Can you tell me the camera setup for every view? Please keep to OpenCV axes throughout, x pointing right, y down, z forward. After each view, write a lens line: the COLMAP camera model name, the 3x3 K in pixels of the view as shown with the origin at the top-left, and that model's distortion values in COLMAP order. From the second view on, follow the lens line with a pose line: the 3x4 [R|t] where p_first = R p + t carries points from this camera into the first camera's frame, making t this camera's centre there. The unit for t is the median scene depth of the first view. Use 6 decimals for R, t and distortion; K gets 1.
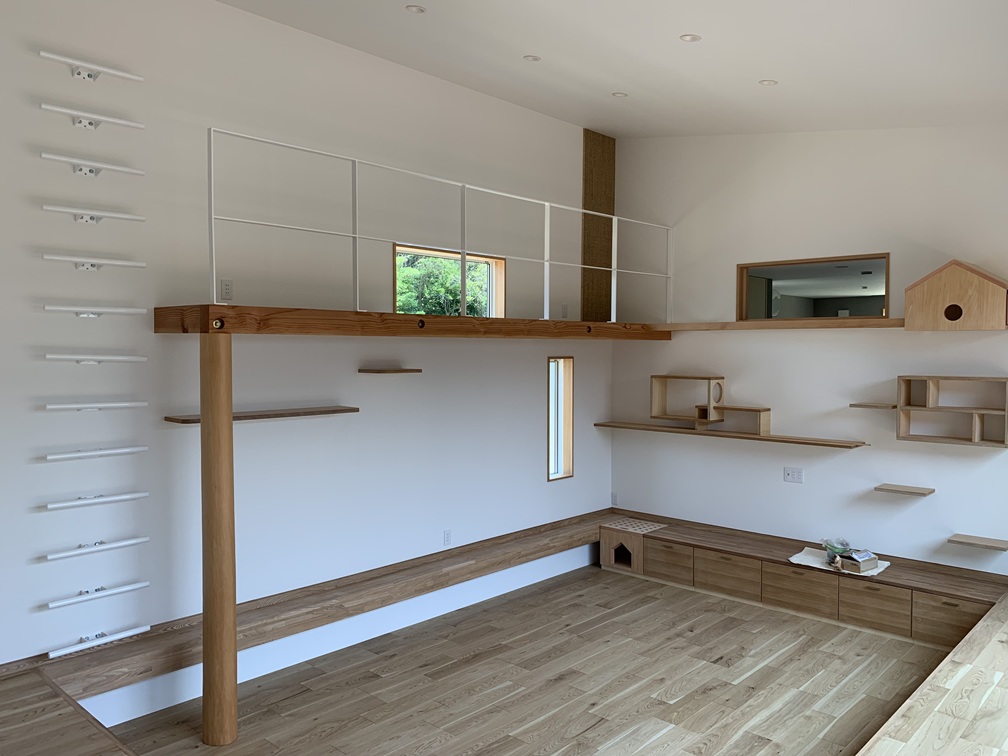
lens RADIAL K [[774.0, 0, 503.8], [0, 774.0, 381.1], [0, 0, 1]] dist [0.005292, 0.003640]
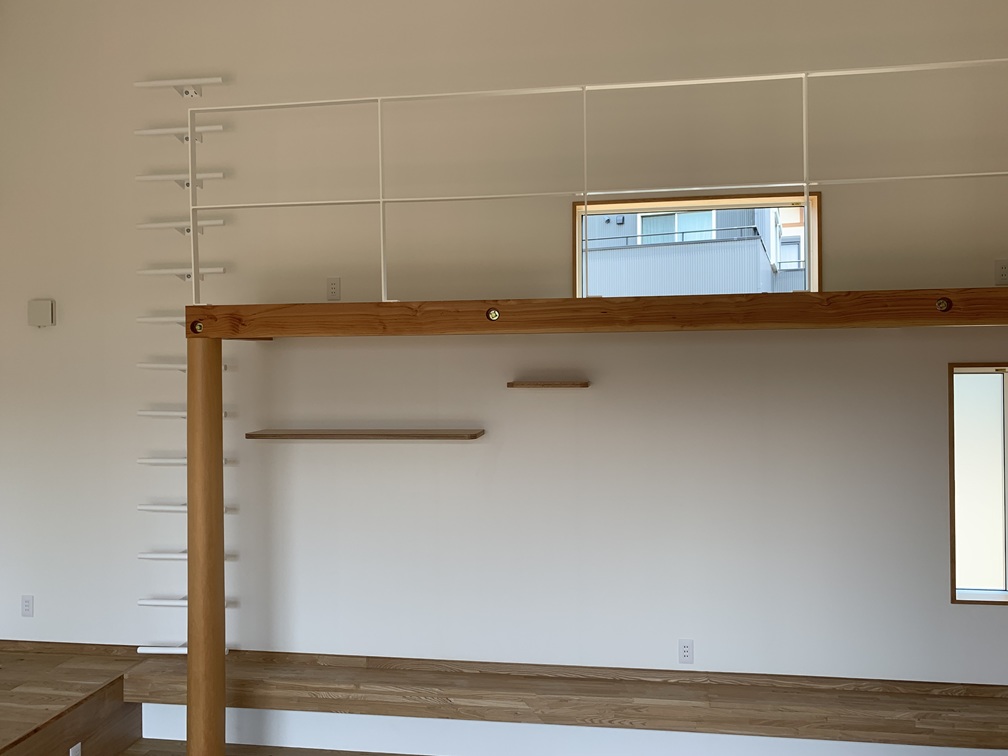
lens RADIAL K [[812.4, 0, 503.7], [0, 812.4, 373.0], [0, 0, 1]] dist [0.027638, -0.012684]
pose [[0.562575, -0.004338, -0.826735, 0.436091], [-0.024277, 0.999468, -0.021764, -0.006709], [0.826390, 0.032314, 0.562170, 0.552982]]
